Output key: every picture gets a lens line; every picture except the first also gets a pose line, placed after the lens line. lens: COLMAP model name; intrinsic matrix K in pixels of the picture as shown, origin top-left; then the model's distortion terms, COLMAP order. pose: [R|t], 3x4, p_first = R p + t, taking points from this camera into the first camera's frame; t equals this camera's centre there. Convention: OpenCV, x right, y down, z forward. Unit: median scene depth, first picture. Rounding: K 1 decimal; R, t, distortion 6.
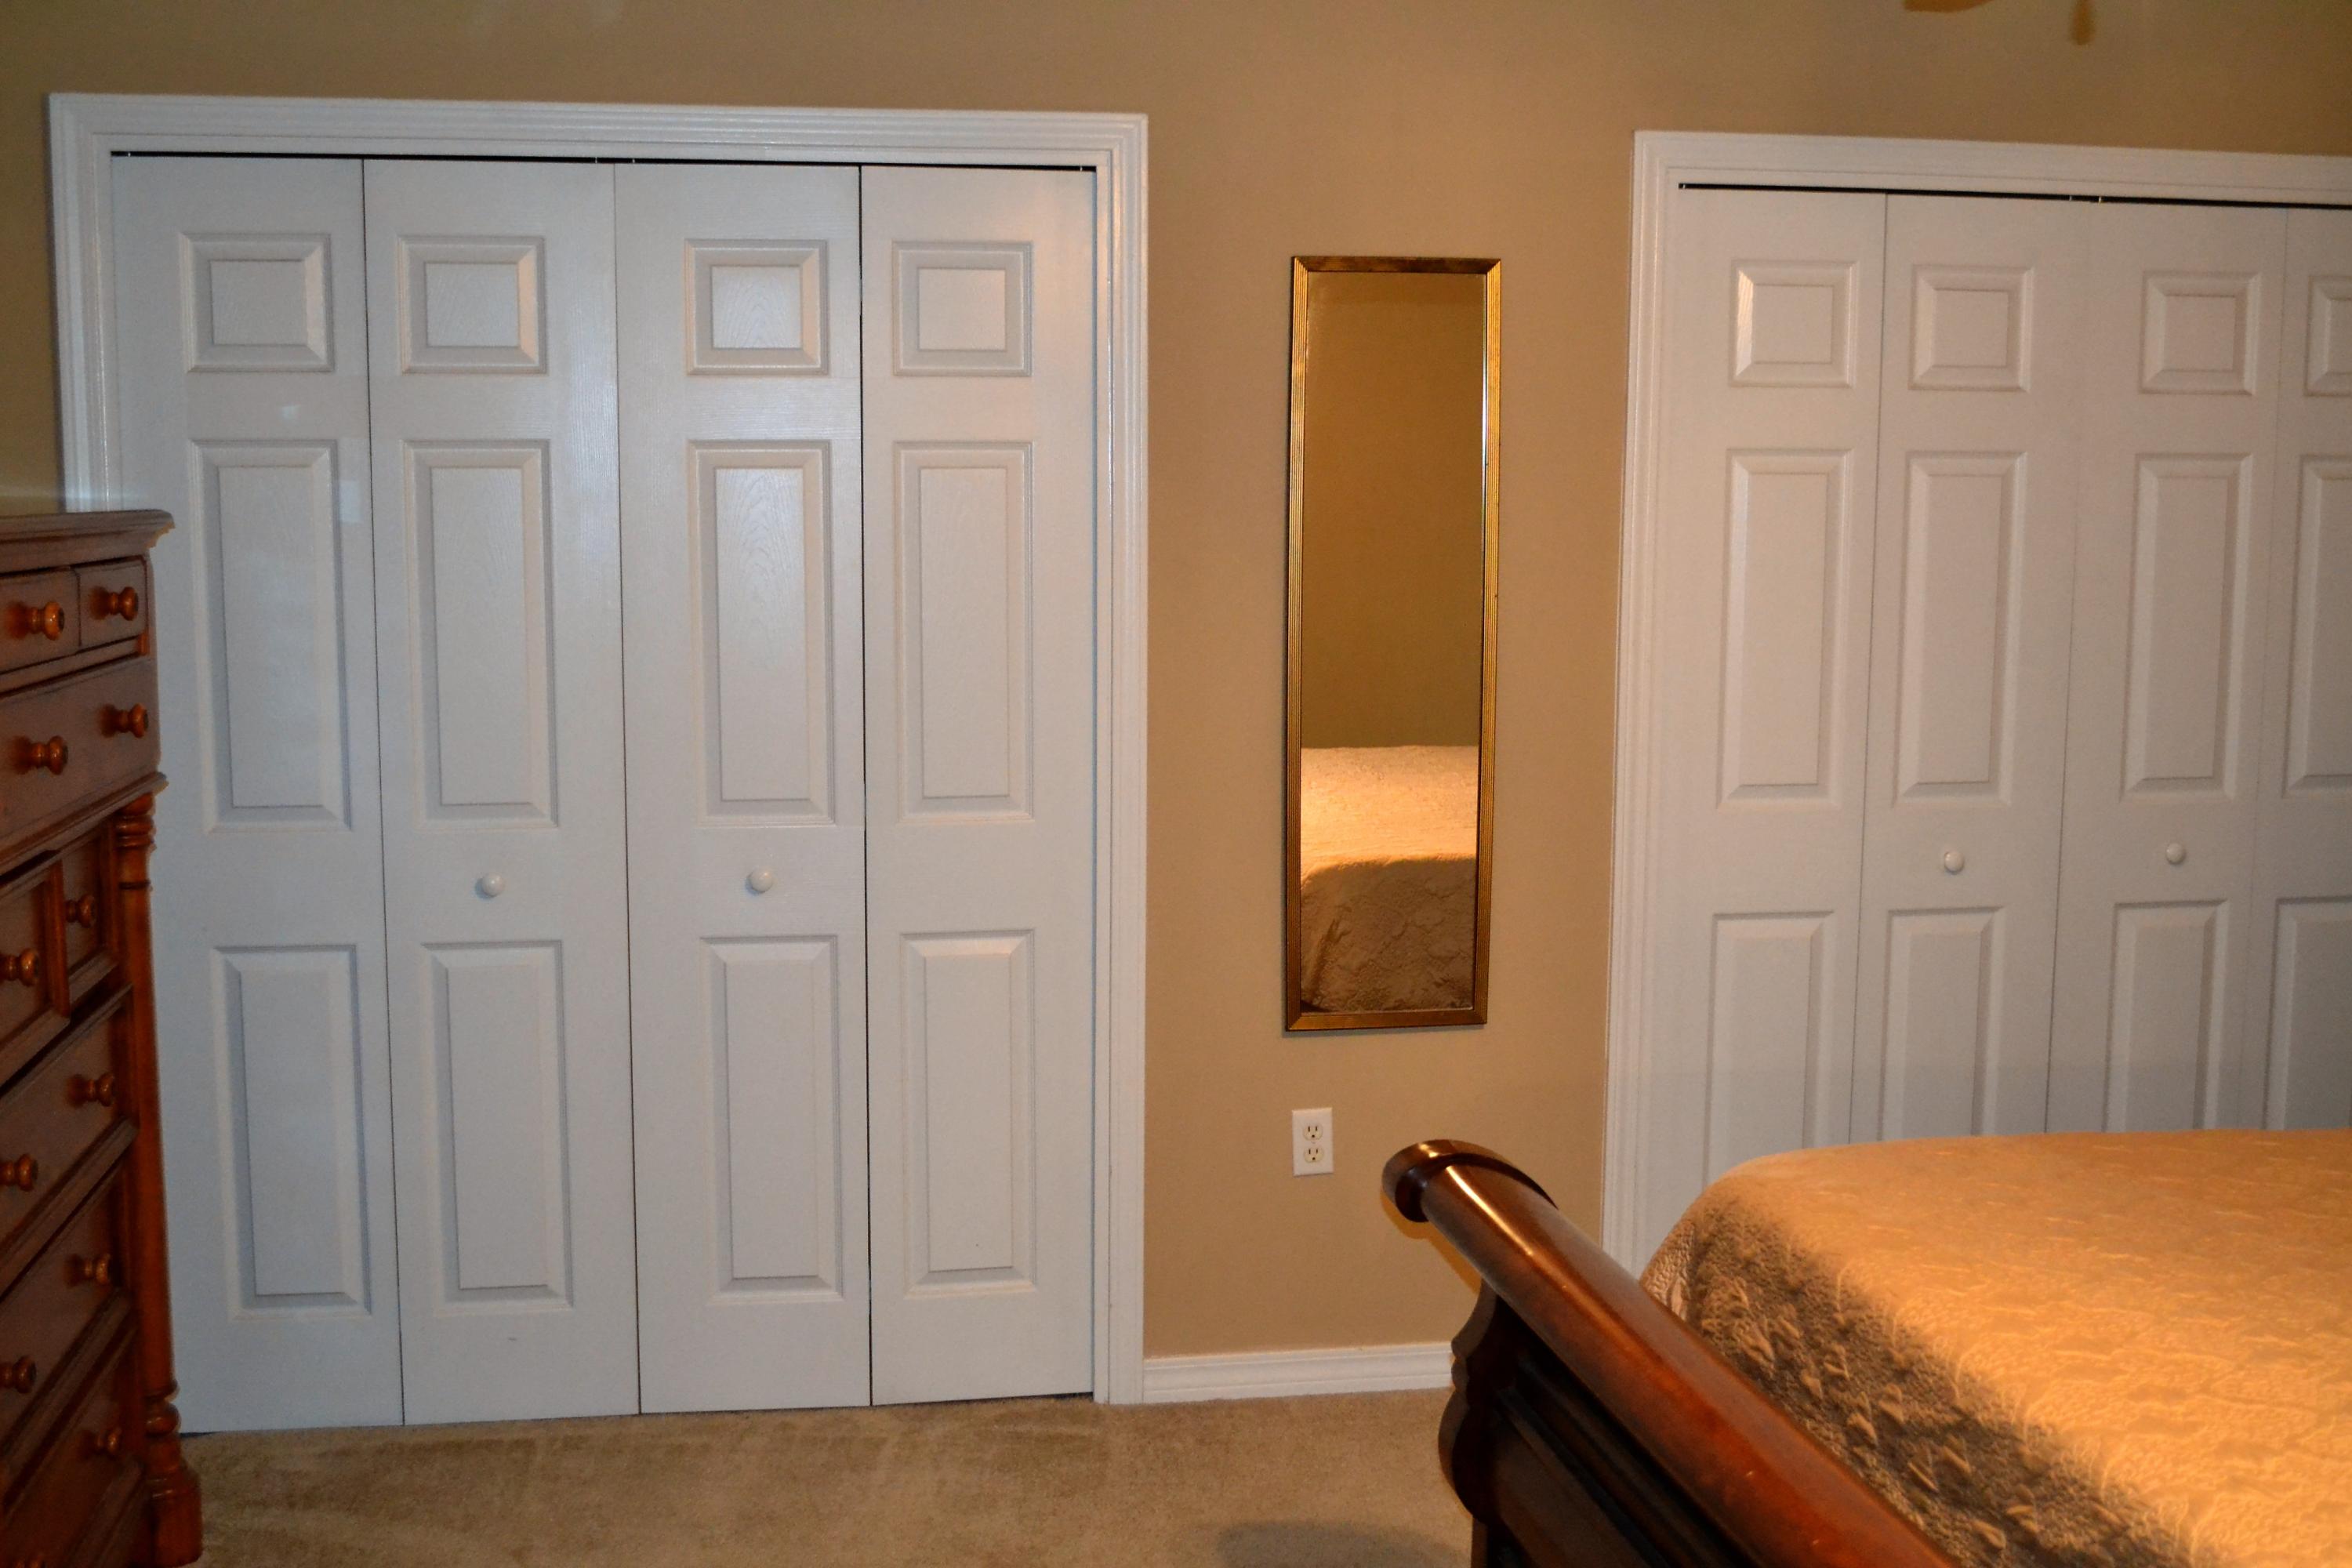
lens RADIAL K [[2635.7, 0, 1161.3], [0, 2635.7, 787.6], [0, 0, 1]] dist [-0.049661, 0.000000]
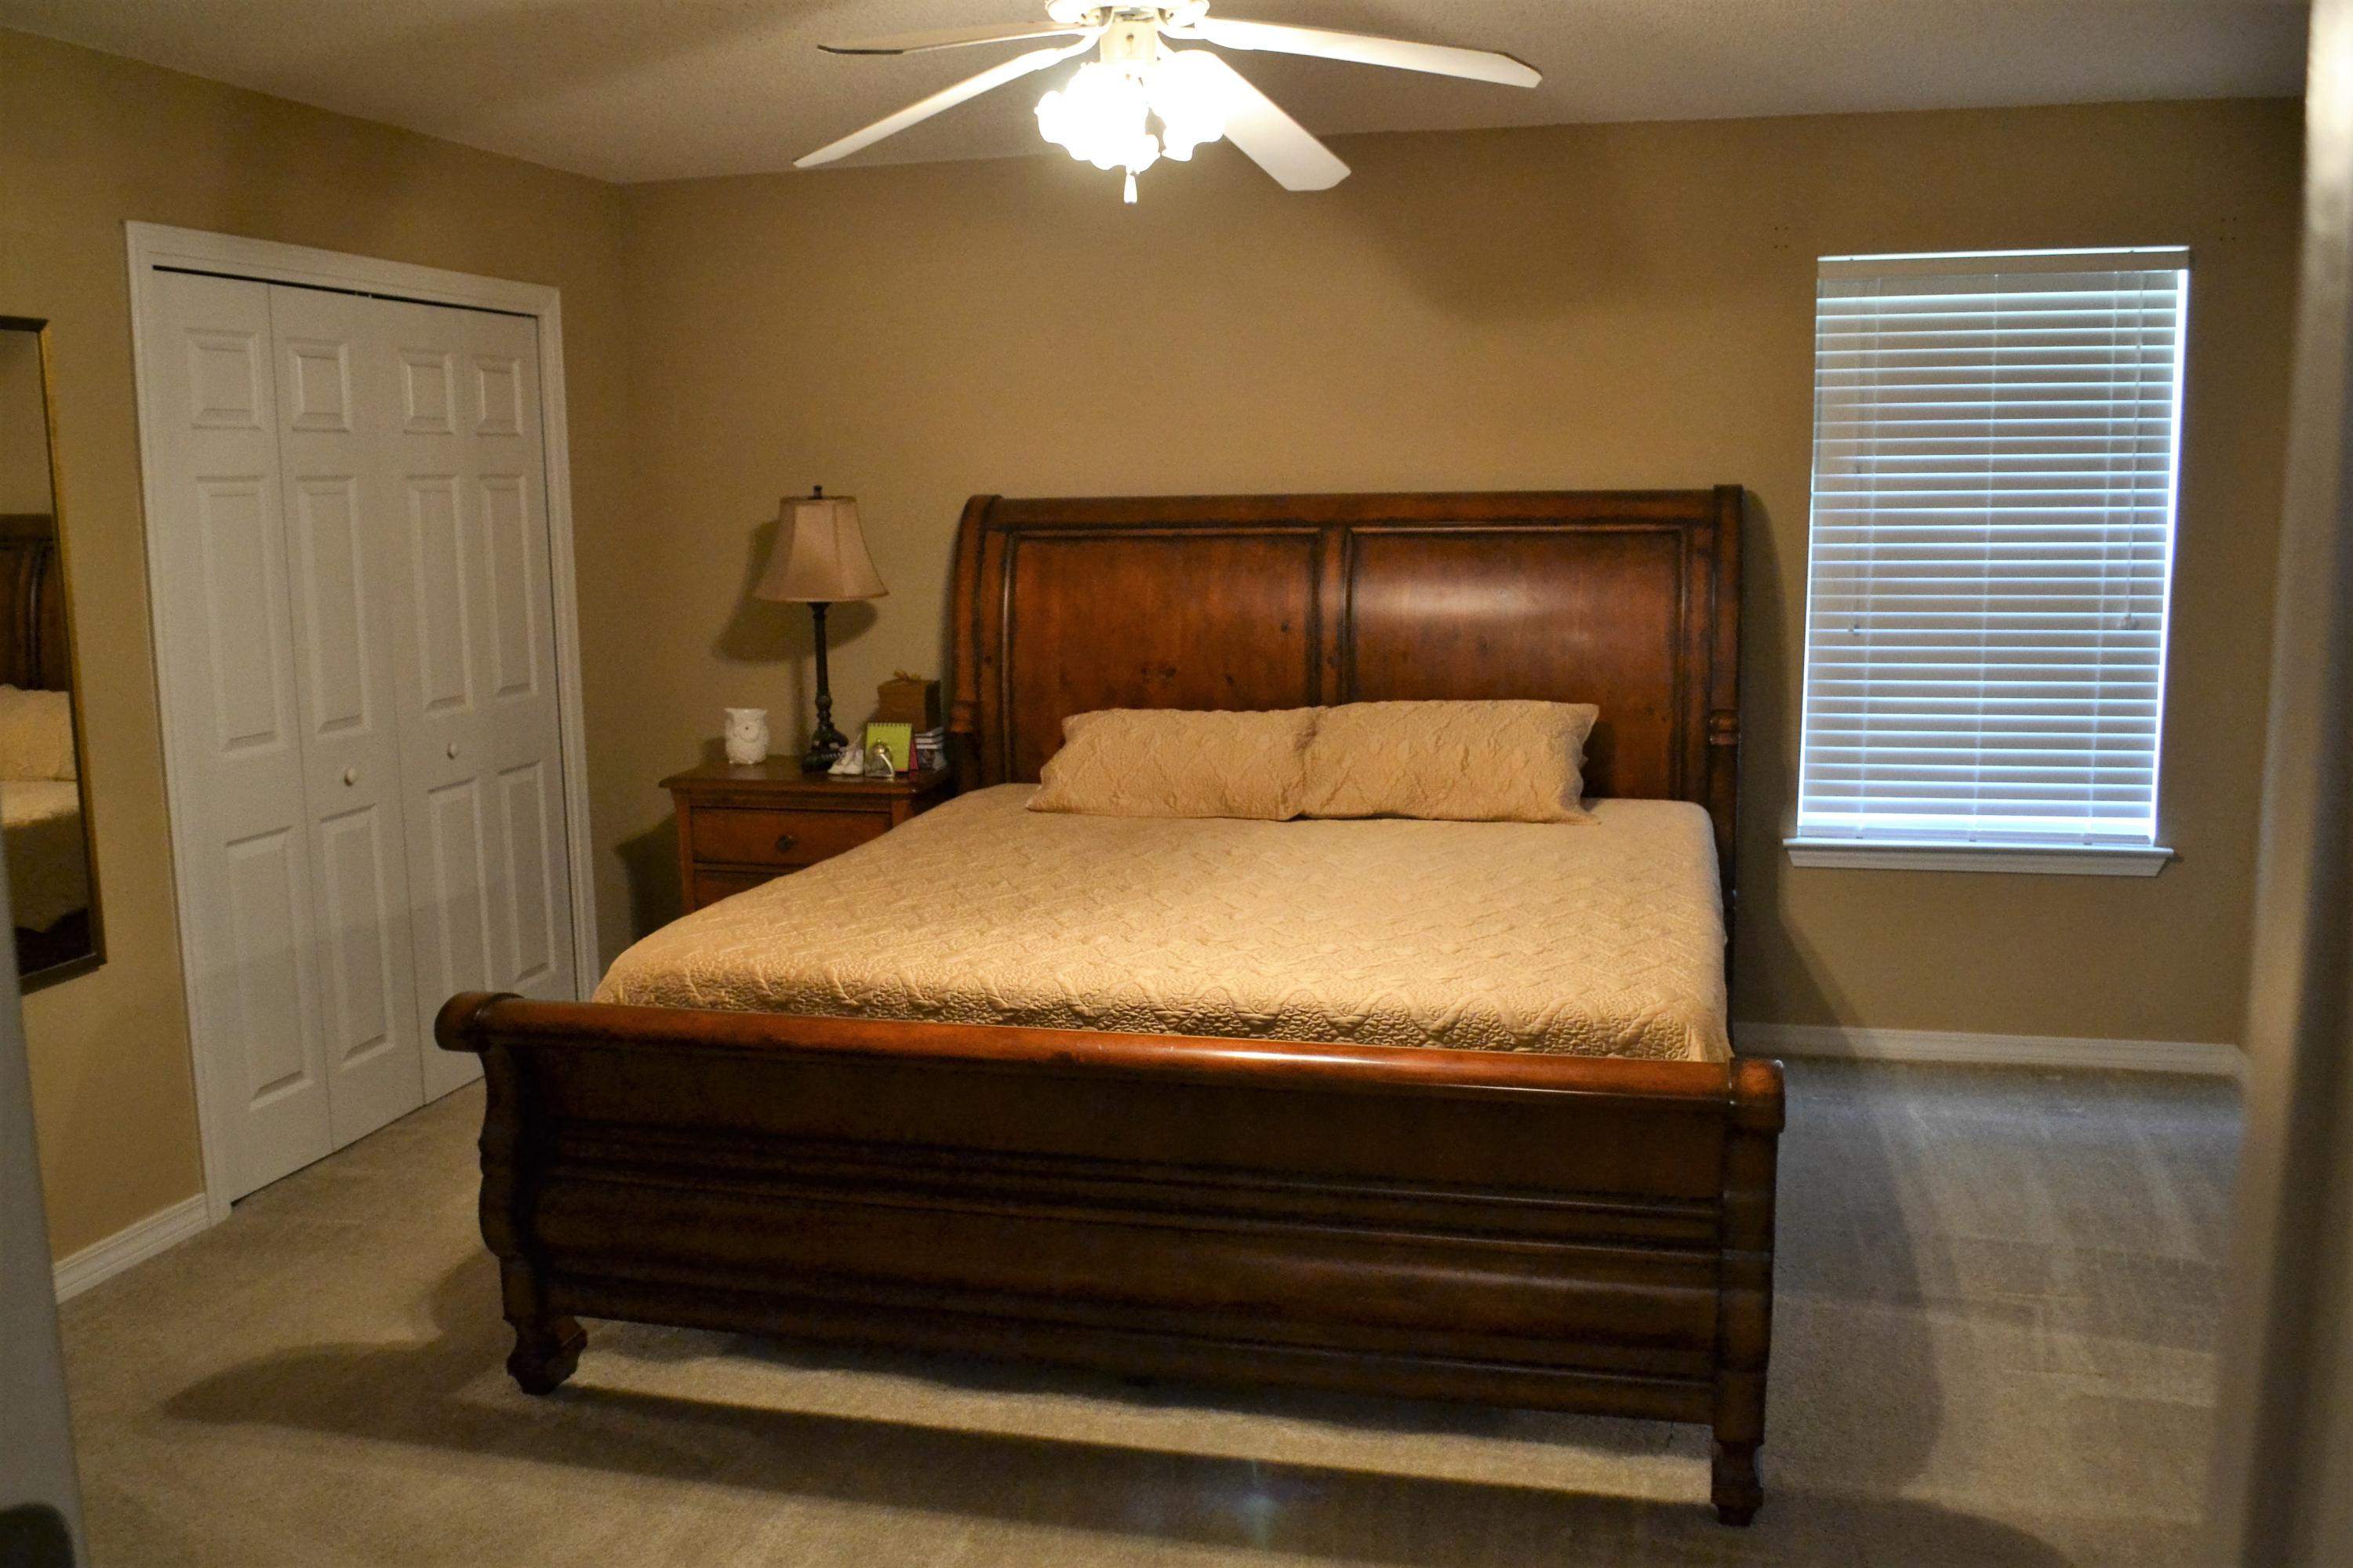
lens RADIAL K [[2026.6, 0, 1152.7], [0, 2026.6, 782.1], [0, 0, 1]] dist [-0.068283, 0.009257]
pose [[0.403056, -0.148173, 0.903101, -0.509557], [0.132967, 0.985816, 0.102401, -0.021913], [-0.905464, 0.078809, 0.417041, 0.199199]]
